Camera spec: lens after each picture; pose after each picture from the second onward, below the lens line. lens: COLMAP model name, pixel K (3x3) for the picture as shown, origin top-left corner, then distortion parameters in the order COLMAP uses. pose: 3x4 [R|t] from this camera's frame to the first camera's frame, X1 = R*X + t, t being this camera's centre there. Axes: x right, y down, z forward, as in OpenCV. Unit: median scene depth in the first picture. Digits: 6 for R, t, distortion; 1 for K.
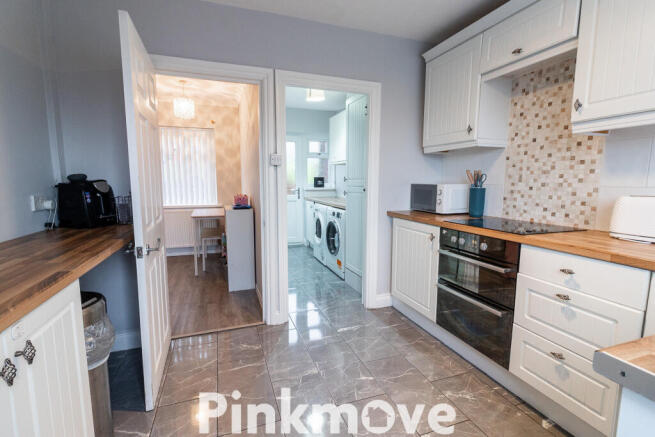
lens RADIAL K [[306.7, 0, 323.0], [0, 306.7, 215.9], [0, 0, 1]] dist [0.000045, 0.000315]
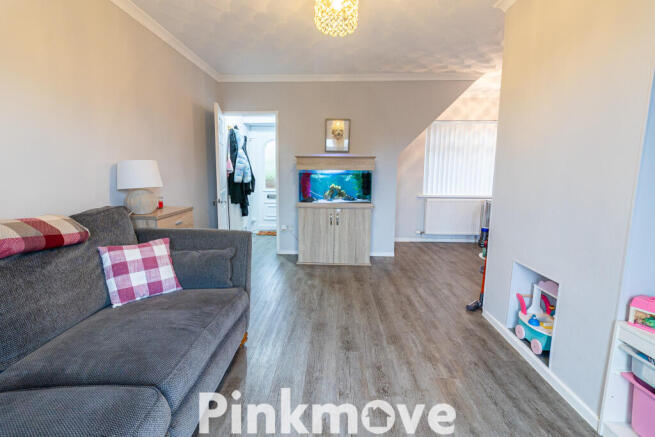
lens RADIAL K [[306.7, 0, 323.0], [0, 306.7, 215.9], [0, 0, 1]] dist [0.000045, 0.000315]
pose [[0.931184, 0.055312, -0.360329, -1.212802], [-0.044719, 0.998289, 0.037677, 0.042187], [0.361796, -0.018971, 0.932064, -0.376698]]
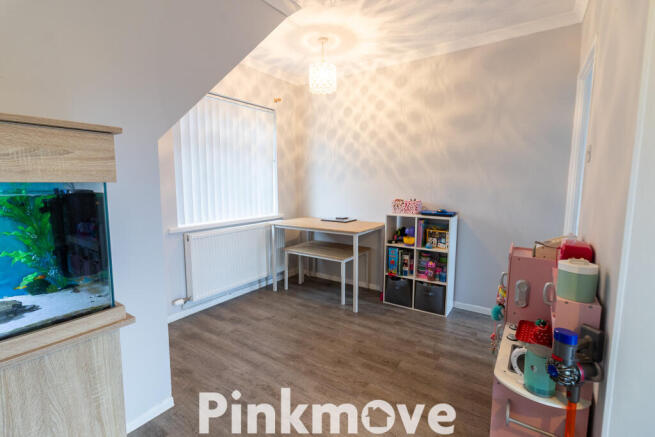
lens RADIAL K [[306.7, 0, 323.0], [0, 306.7, 215.9], [0, 0, 1]] dist [0.000045, 0.000315]
pose [[0.807664, -0.068040, 0.585705, -1.606060], [0.067956, 0.997442, 0.022162, -0.102360], [-0.585714, 0.021903, 0.810221, 0.814026]]
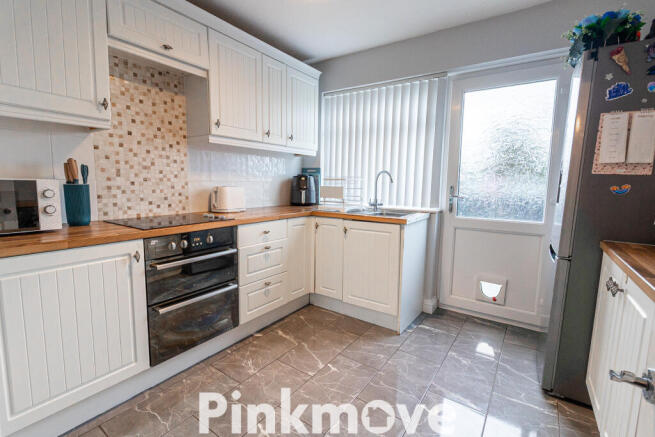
lens RADIAL K [[306.7, 0, 323.0], [0, 306.7, 215.9], [0, 0, 1]] dist [0.000045, 0.000315]
pose [[-0.595865, -0.103303, 0.796413, -0.457918], [0.073265, 0.980564, 0.182005, -0.121132], [-0.799735, 0.166800, -0.576716, 1.094372]]
